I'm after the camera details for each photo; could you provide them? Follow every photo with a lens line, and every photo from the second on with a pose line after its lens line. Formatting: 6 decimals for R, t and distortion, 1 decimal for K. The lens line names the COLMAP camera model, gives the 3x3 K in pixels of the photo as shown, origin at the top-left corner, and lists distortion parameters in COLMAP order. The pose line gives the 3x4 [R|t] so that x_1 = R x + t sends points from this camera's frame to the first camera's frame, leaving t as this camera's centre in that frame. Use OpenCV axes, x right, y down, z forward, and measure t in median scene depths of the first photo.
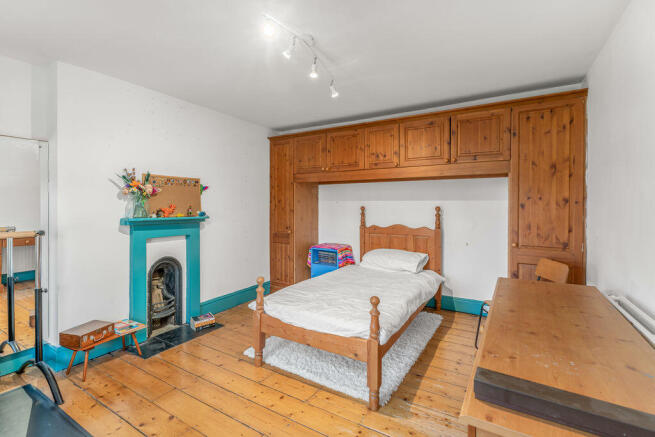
lens RADIAL K [[298.9, 0, 329.5], [0, 298.9, 207.4], [0, 0, 1]] dist [0.000063, 0.000000]
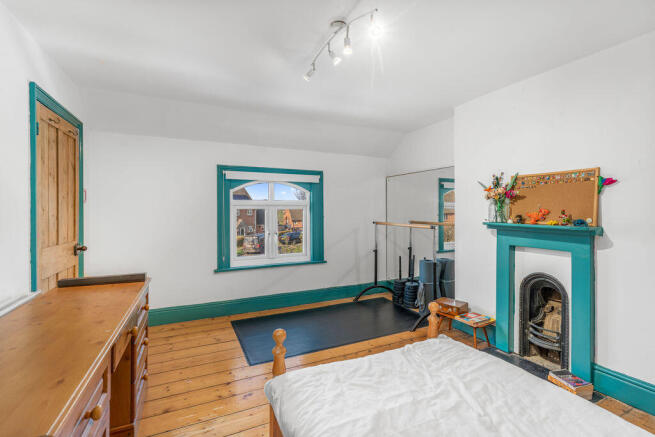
lens RADIAL K [[298.9, 0, 329.5], [0, 298.9, 207.4], [0, 0, 1]] dist [0.000063, 0.000000]
pose [[-0.560071, -0.000972, -0.828444, 0.454813], [-0.004775, 0.999986, 0.002055, -0.012893], [0.828431, 0.005107, -0.560068, 0.991646]]
